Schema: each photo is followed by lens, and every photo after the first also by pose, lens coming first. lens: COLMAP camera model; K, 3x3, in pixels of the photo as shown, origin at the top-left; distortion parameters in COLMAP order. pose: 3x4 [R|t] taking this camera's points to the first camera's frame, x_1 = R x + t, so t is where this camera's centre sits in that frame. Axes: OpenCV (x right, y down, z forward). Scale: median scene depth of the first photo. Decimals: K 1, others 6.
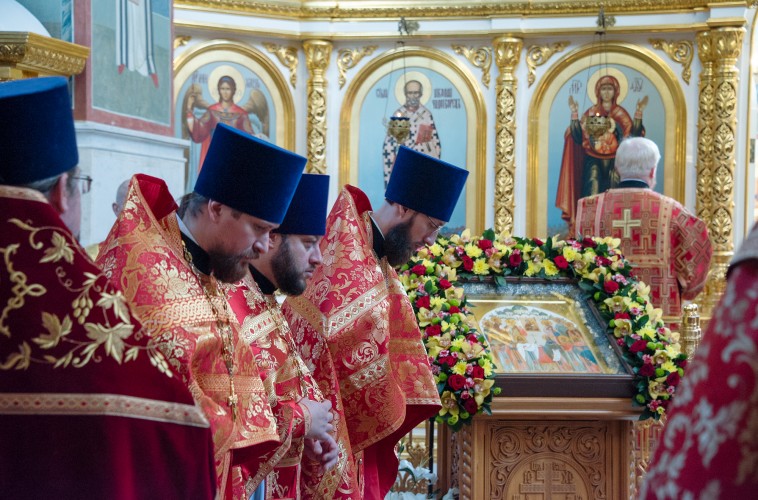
lens RADIAL K [[1862.5, 0, 402.8], [0, 1862.5, 249.6], [0, 0, 1]] dist [0.767175, 0.161093]
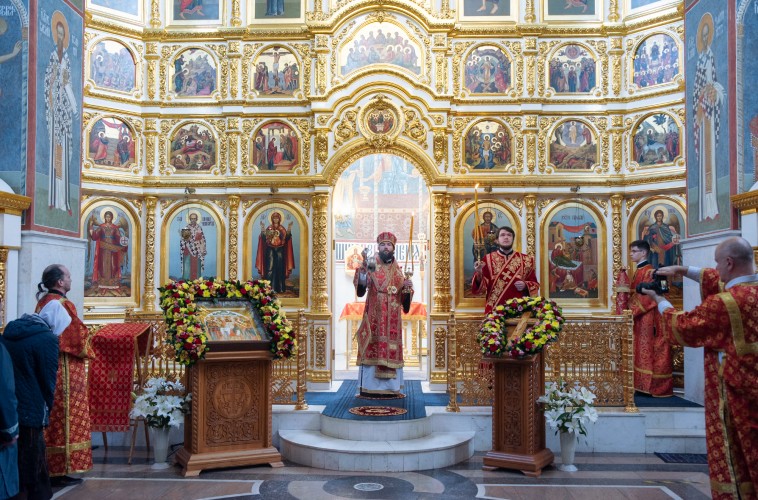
lens RADIAL K [[738.0, 0, 384.0], [0, 738.0, 253.9], [0, 0, 1]] dist [-0.020776, -0.002780]
pose [[0.979792, -0.002227, 0.200005, 0.061645], [0.011277, 0.998963, -0.044121, 0.002330], [-0.199699, 0.045485, 0.978801, 0.074742]]
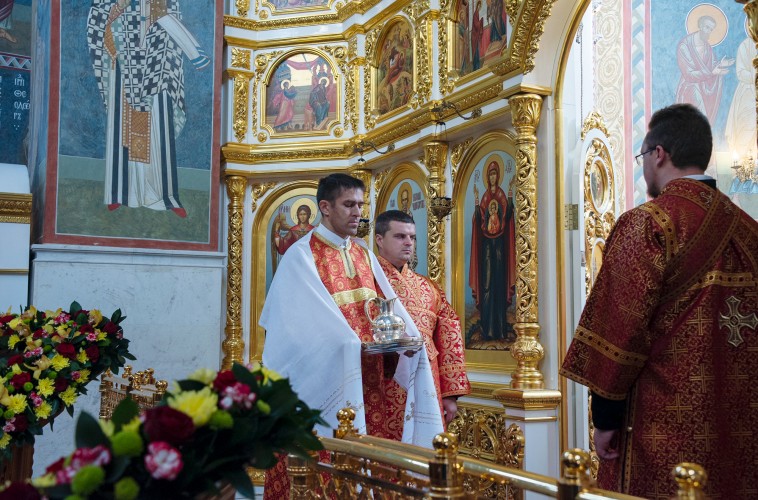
lens RADIAL K [[879.0, 0, 399.2], [0, 879.0, 250.8], [0, 0, 1]] dist [0.002051, 0.235240]
pose [[0.668077, -0.083351, -0.739409, 0.488297], [0.008923, 0.994532, -0.104049, 0.011049], [0.744039, 0.062915, 0.665167, 0.702990]]
